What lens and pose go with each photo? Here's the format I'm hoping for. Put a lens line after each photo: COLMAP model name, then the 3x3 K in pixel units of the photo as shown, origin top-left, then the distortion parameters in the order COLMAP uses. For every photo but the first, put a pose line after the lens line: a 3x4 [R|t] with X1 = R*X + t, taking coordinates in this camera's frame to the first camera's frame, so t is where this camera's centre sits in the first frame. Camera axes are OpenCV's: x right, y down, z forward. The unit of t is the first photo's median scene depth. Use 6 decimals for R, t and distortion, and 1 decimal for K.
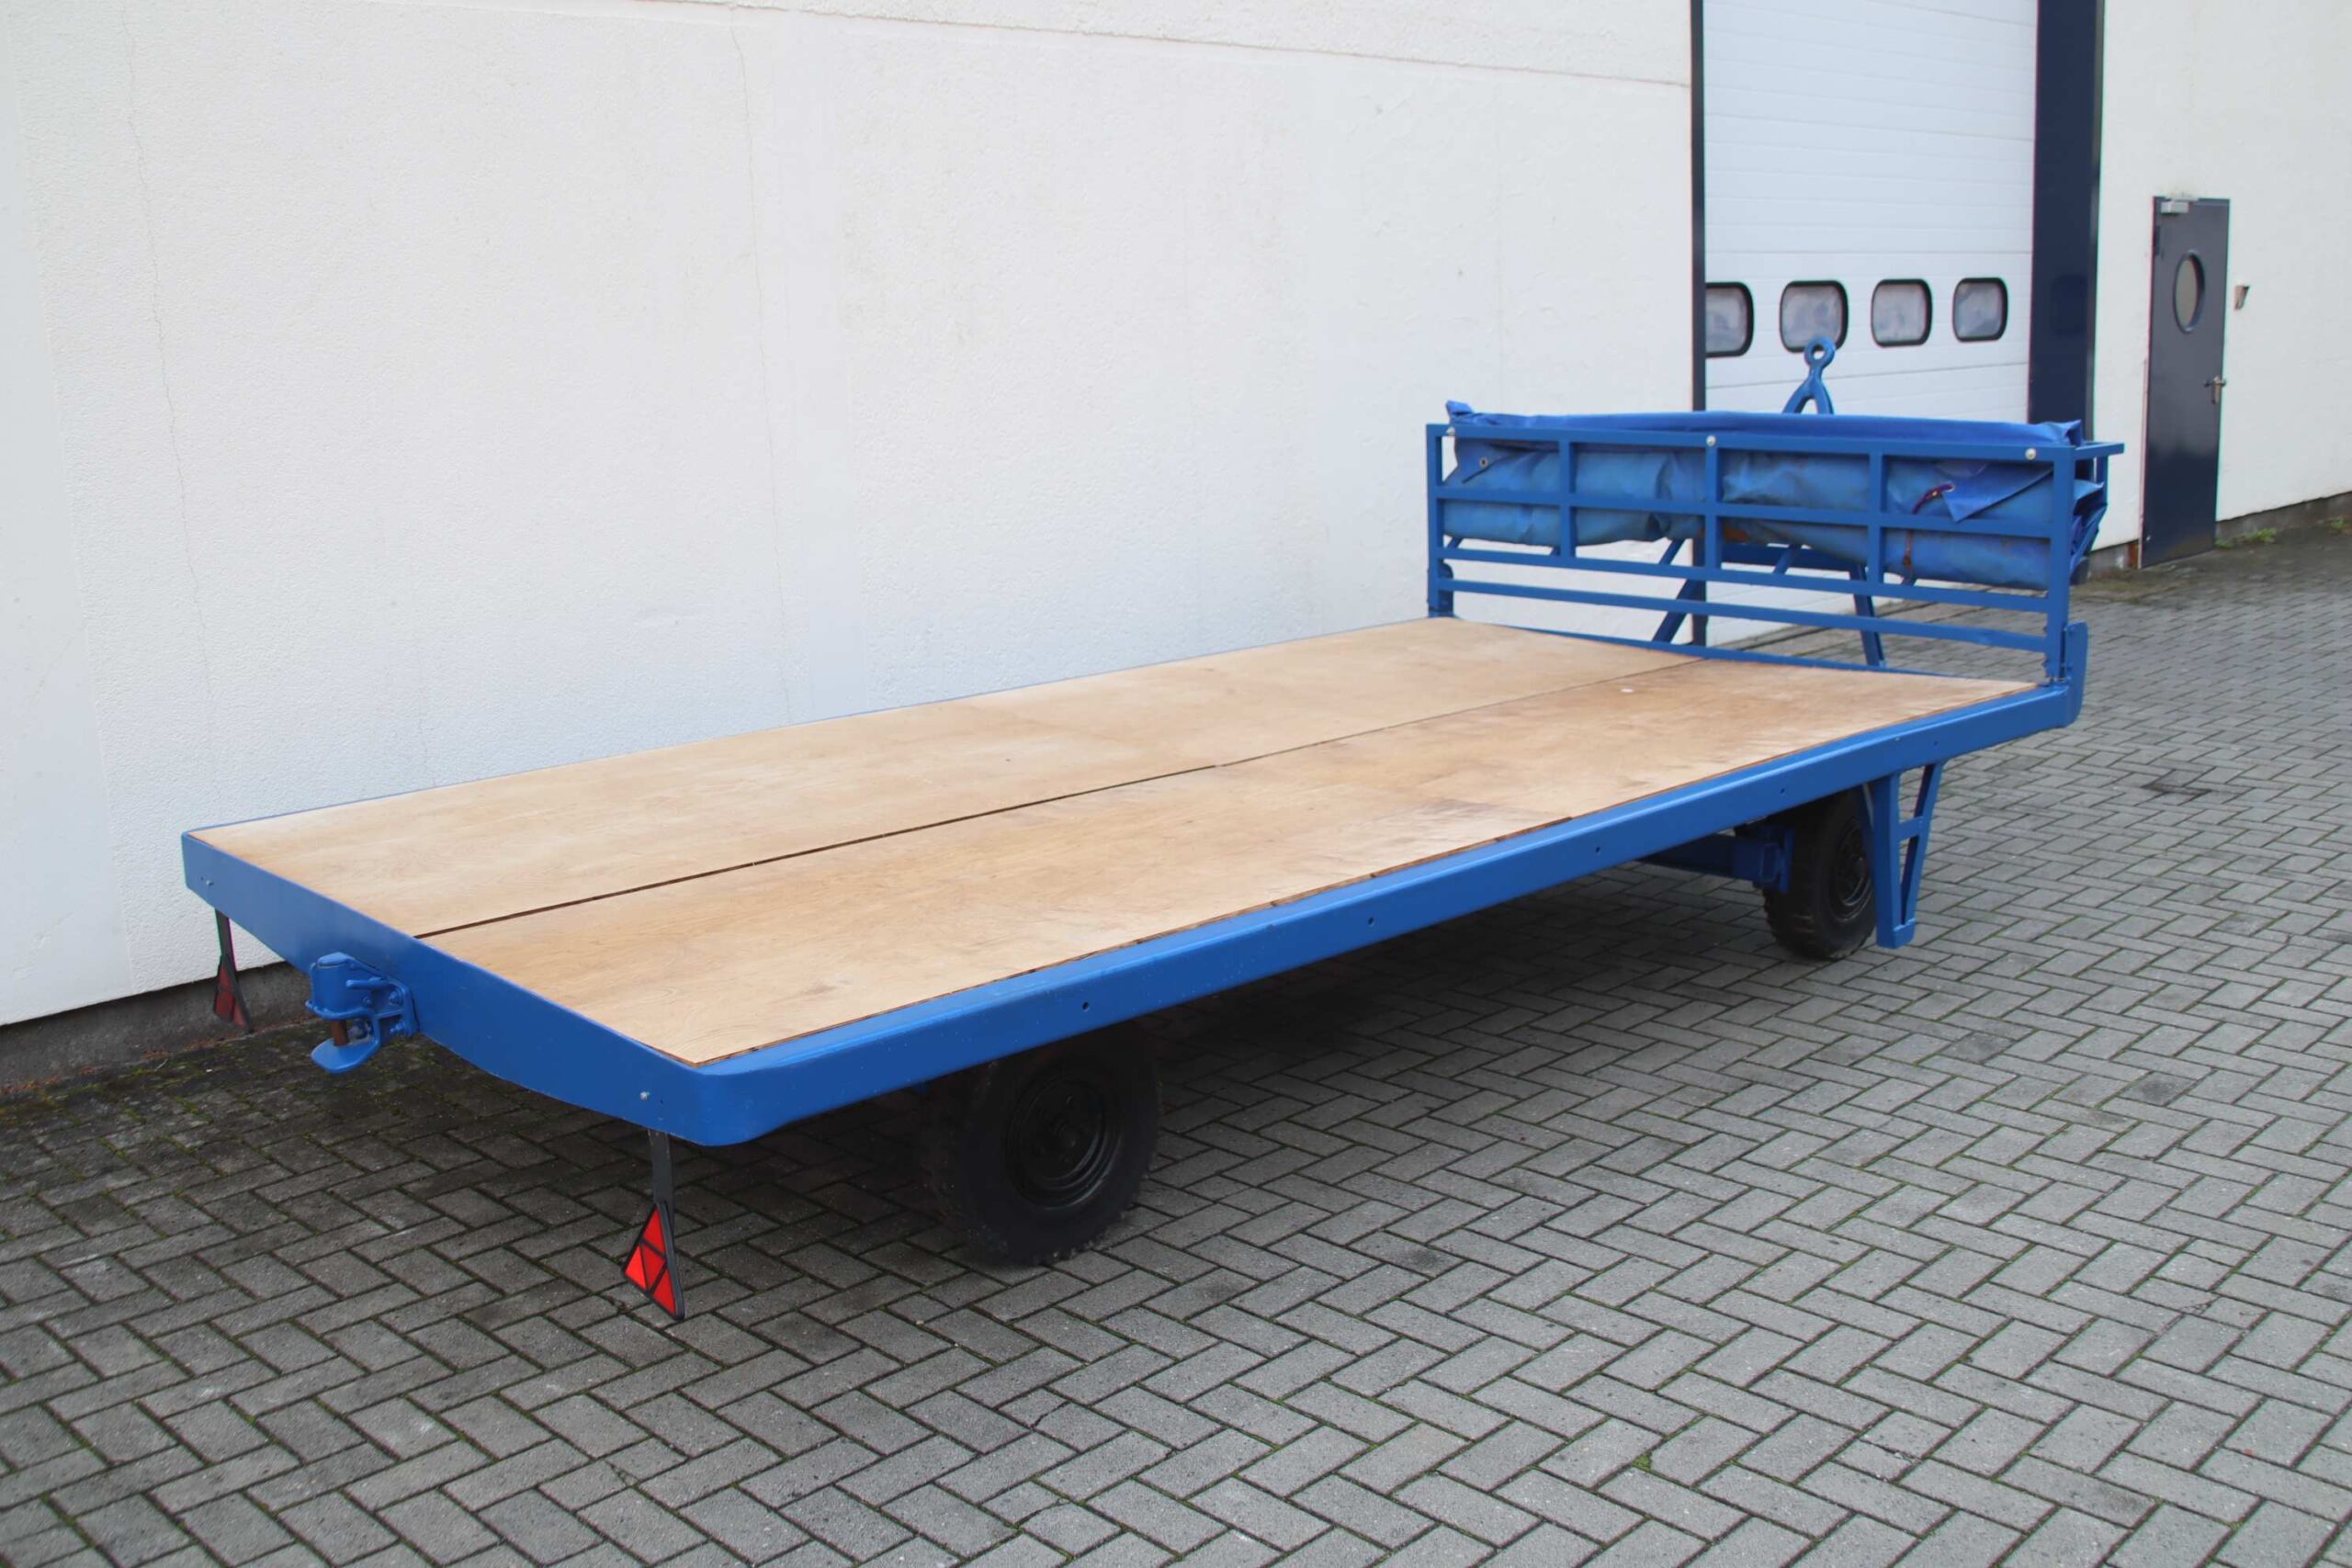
lens RADIAL K [[2251.4, 0, 1176.0], [0, 2251.4, 784.0], [0, 0, 1]] dist [-0.138433, 0.183422]
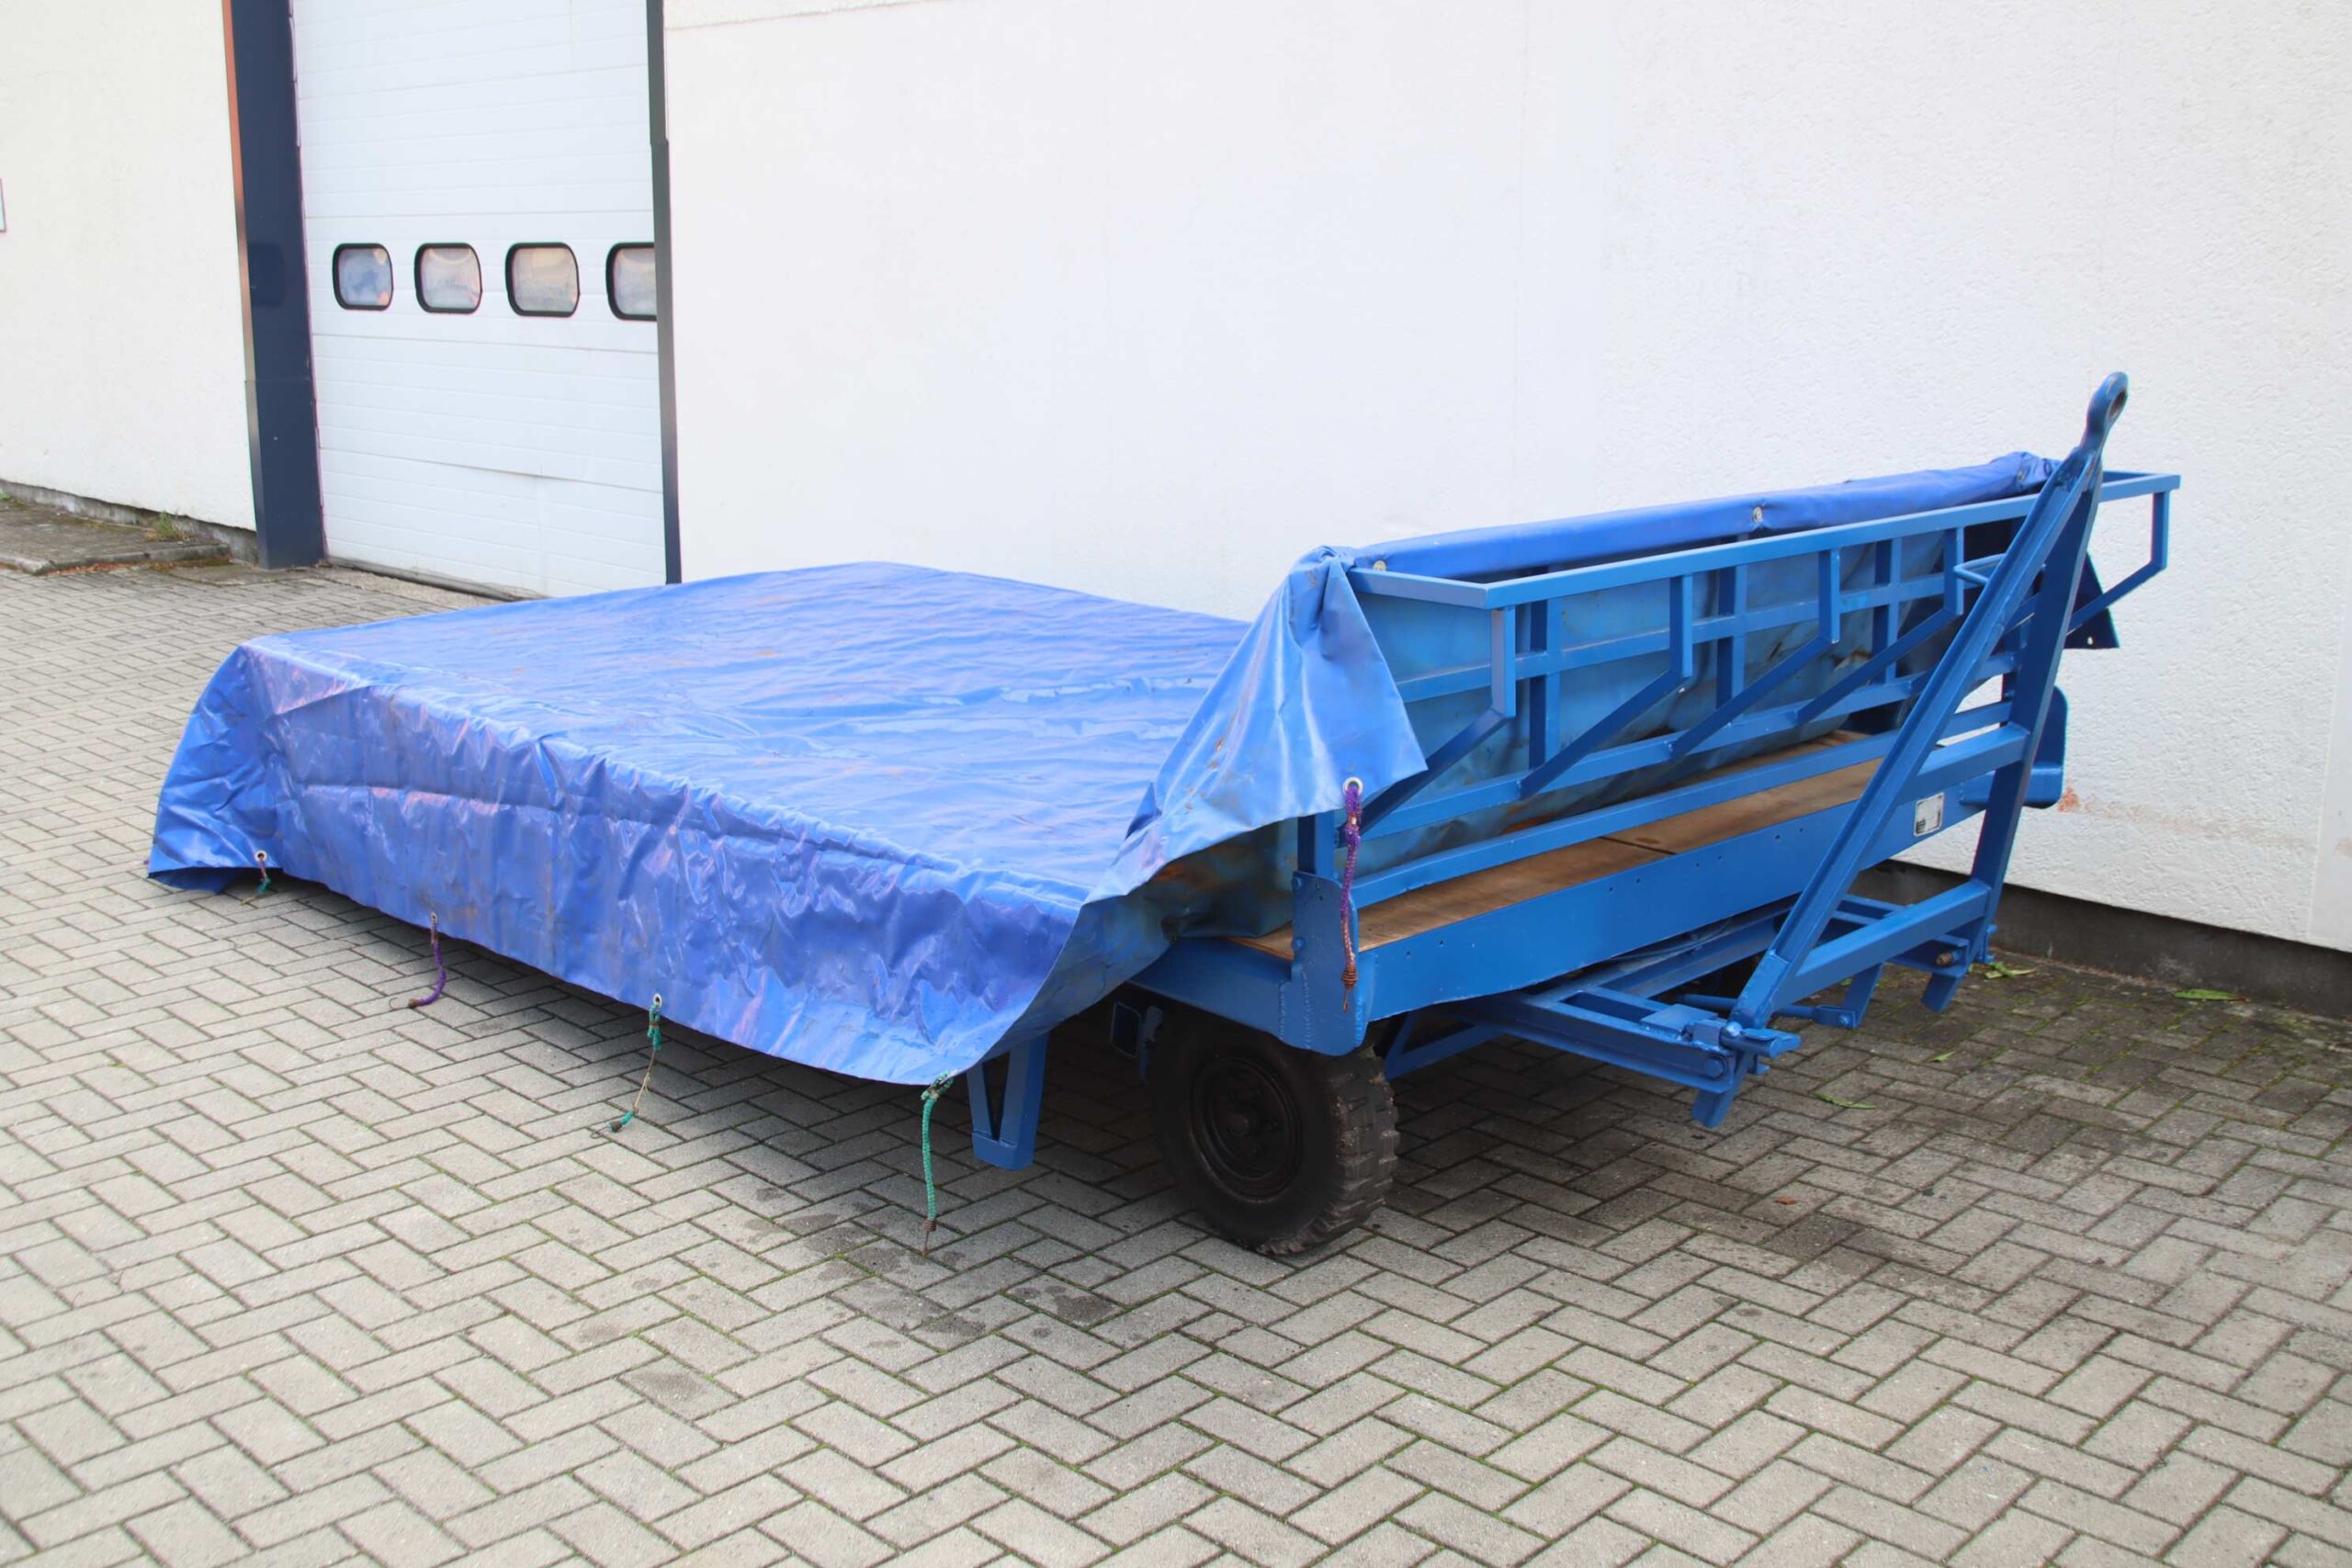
lens RADIAL K [[2297.7, 0, 1187.7], [0, 2297.7, 861.8], [0, 0, 1]] dist [-0.134675, 0.206985]
pose [[0.020163, 0.290210, -0.956751, 1.088173], [-0.217210, 0.935360, 0.279144, -0.260838], [0.975917, 0.202187, 0.081896, 1.046740]]
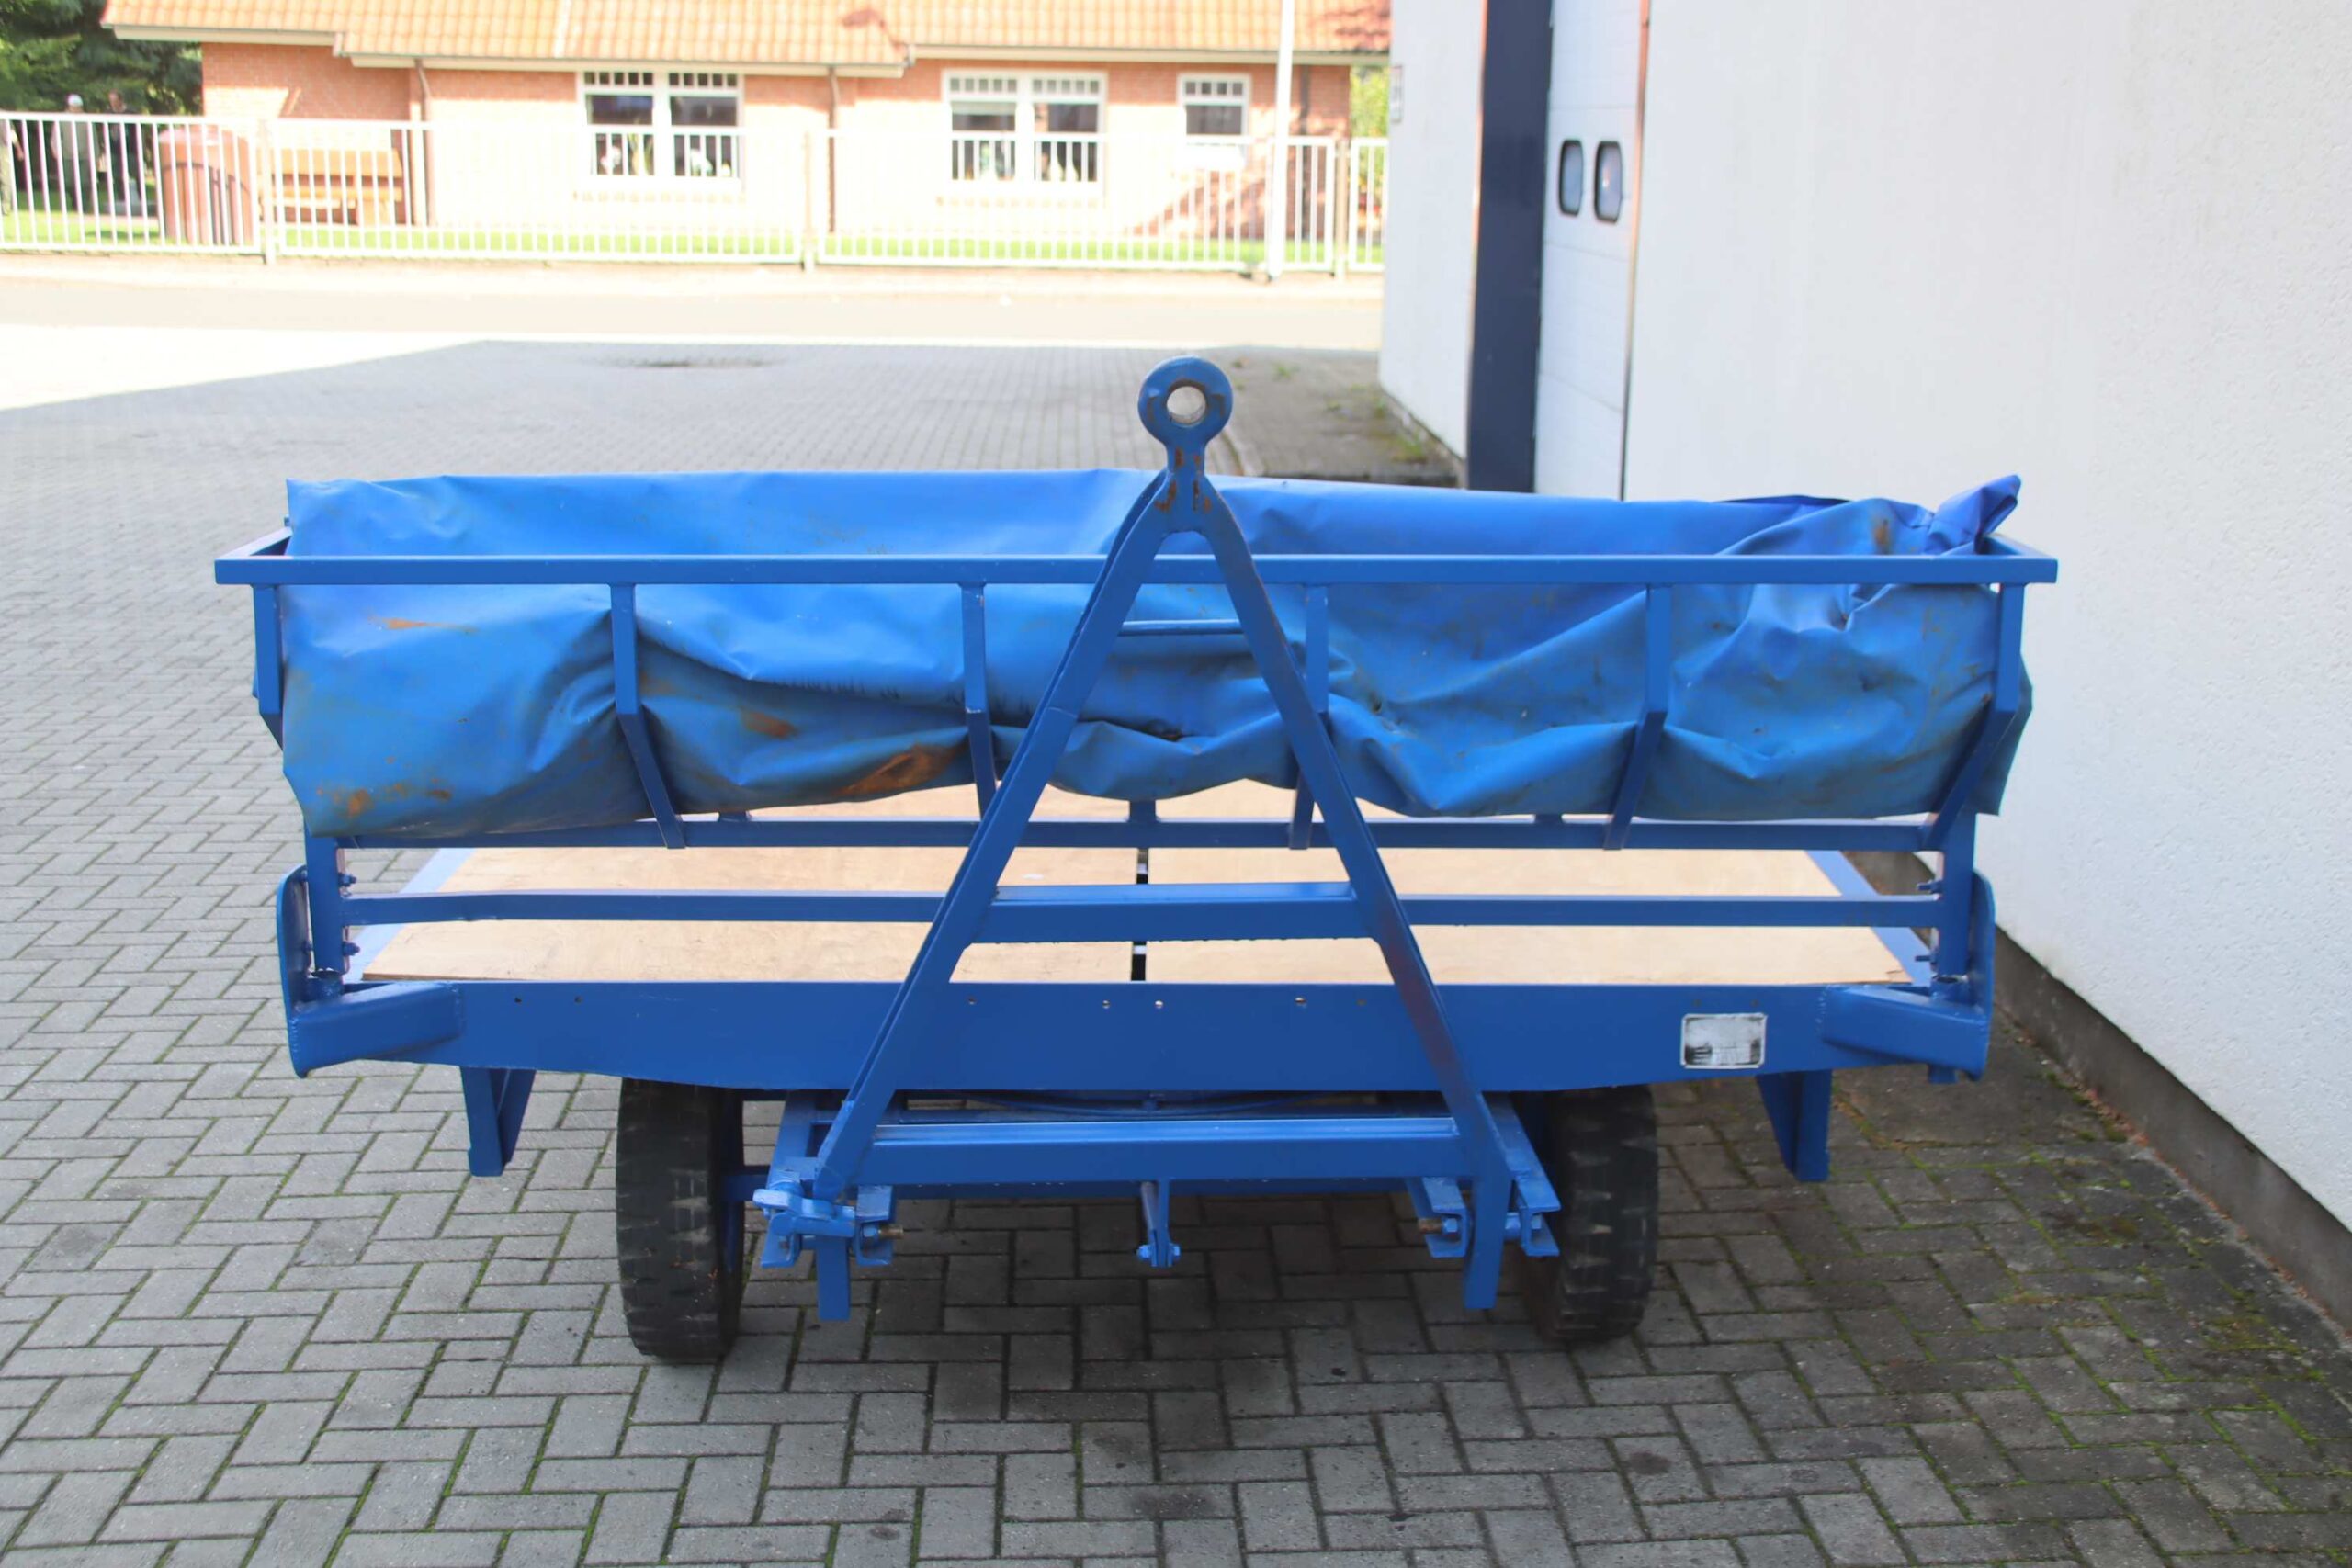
lens RADIAL K [[2875.7, 0, 1242.5], [0, 2875.7, 782.7], [0, 0, 1]] dist [0.000865, 0.046112]
pose [[-0.658853, 0.191327, -0.727535, 0.851688], [-0.150480, 0.914051, 0.376652, -0.428286], [0.737068, 0.357638, -0.573434, 1.766671]]
